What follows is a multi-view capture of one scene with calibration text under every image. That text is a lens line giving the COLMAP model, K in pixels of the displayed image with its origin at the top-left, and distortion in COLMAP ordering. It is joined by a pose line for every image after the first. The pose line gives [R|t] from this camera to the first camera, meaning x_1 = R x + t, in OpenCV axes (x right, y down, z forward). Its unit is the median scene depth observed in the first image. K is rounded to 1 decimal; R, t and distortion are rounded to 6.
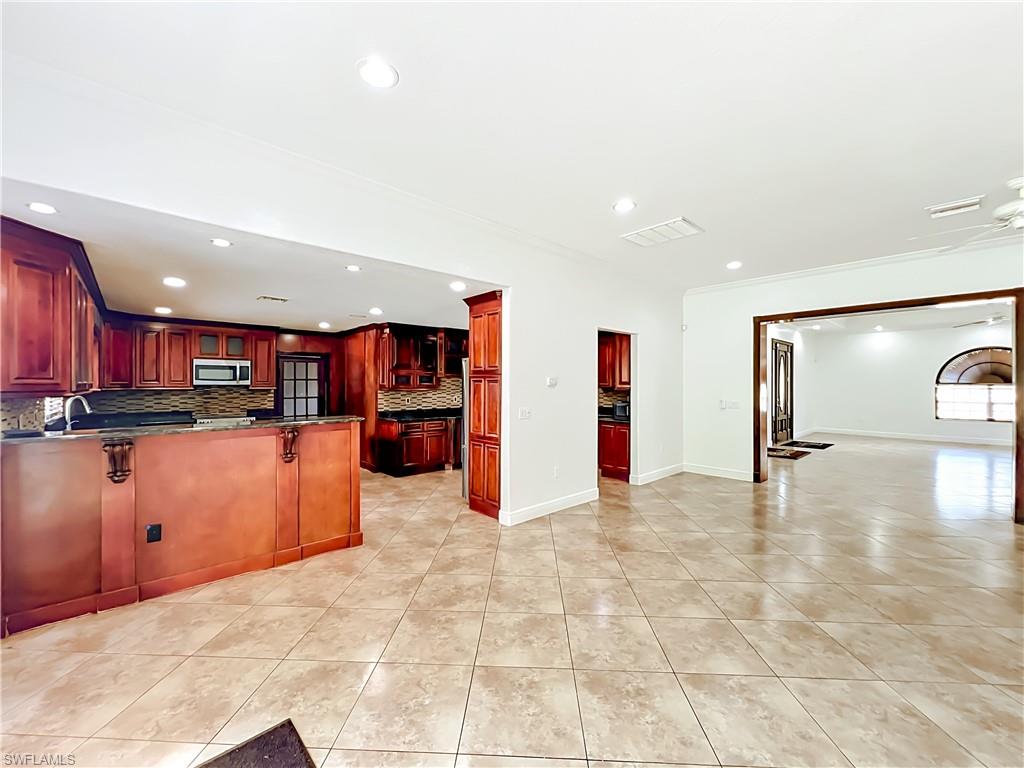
lens RADIAL K [[416.1, 0, 520.7], [0, 416.1, 383.8], [0, 0, 1]] dist [0.010379, 0.000069]
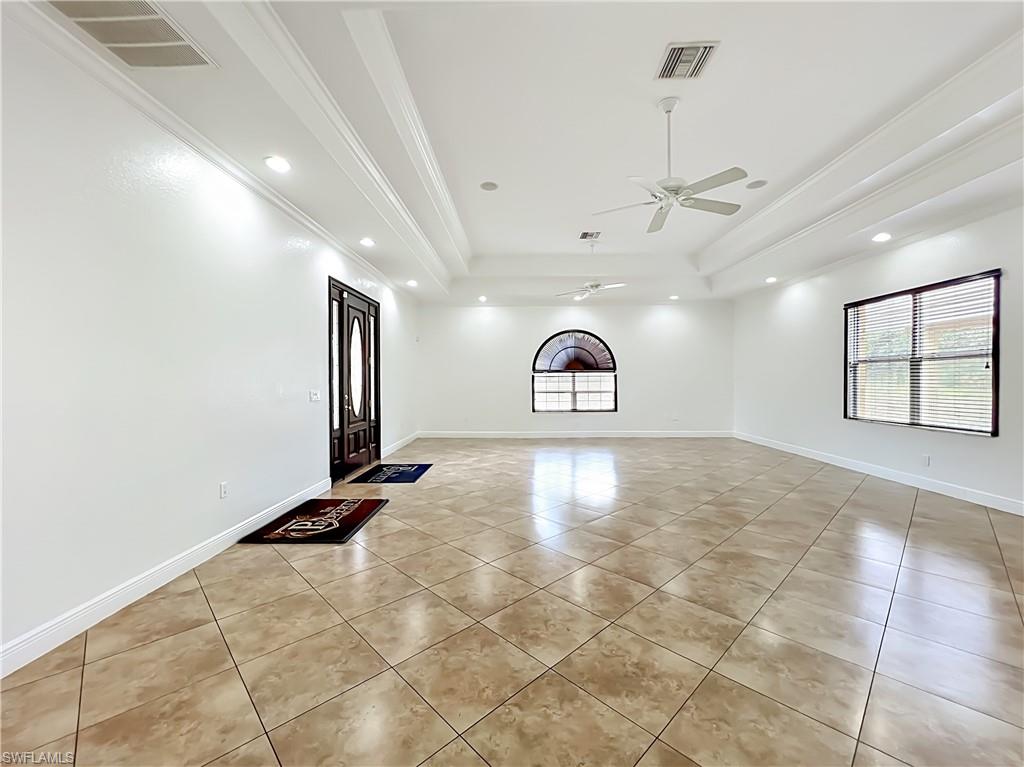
lens RADIAL K [[416.1, 0, 512.6], [0, 416.1, 380.3], [0, 0, 1]] dist [0.010379, 0.000069]
pose [[0.698650, -0.006699, 0.715432, 0.364535], [0.004850, 0.999978, 0.004628, 0.015164], [-0.715447, 0.000237, 0.698667, 0.450003]]
